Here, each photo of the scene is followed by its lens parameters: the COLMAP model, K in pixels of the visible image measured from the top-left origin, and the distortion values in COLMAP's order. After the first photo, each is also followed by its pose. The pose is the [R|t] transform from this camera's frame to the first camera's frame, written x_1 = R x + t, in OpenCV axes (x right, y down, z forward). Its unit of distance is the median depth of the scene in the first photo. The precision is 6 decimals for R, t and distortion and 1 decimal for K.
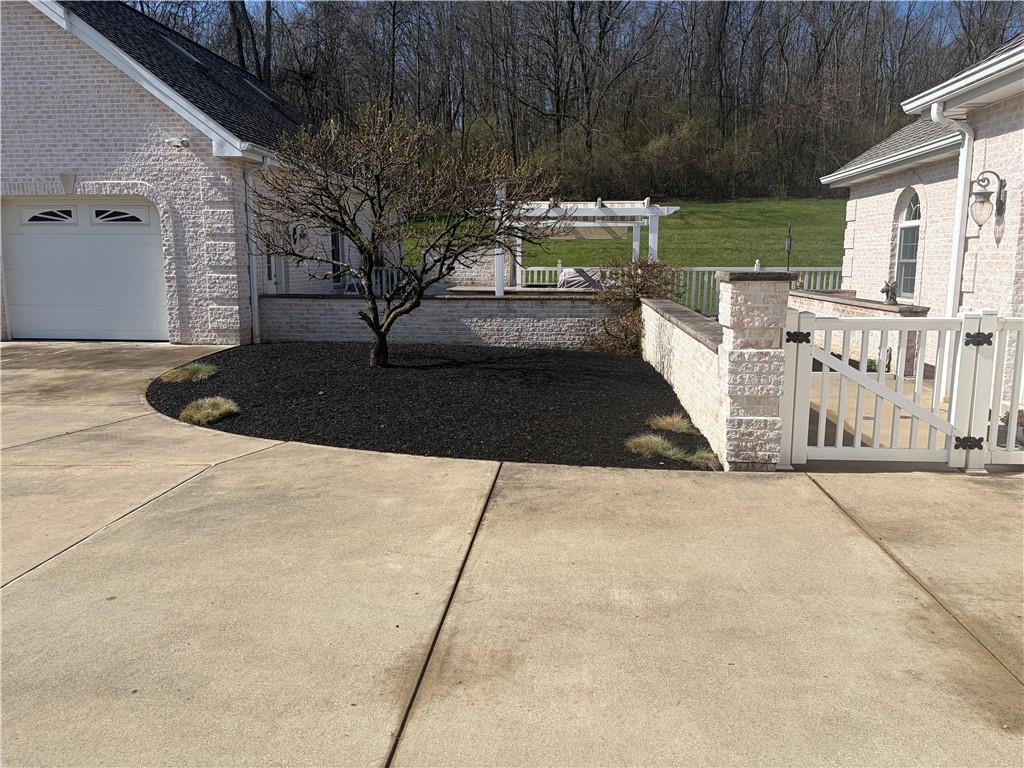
lens RADIAL K [[777.3, 0, 516.6], [0, 777.3, 382.1], [0, 0, 1]] dist [0.058362, -0.052048]
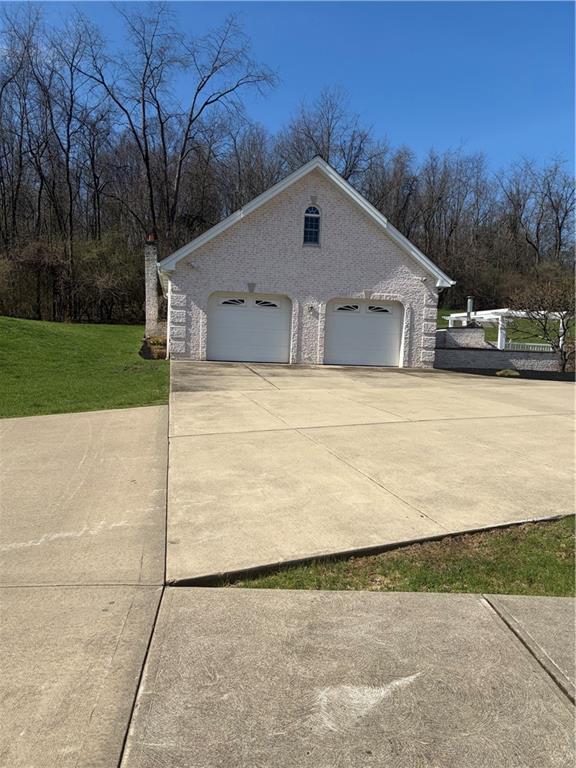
lens RADIAL K [[583.0, 0, 286.7], [0, 583.0, 376.0], [0, 0, 1]] dist [0.058362, -0.052048]
pose [[0.962023, 0.019330, 0.272283, -1.227861], [0.005403, 0.995946, -0.089793, 0.121488], [-0.272914, 0.087854, 0.958019, -0.481192]]
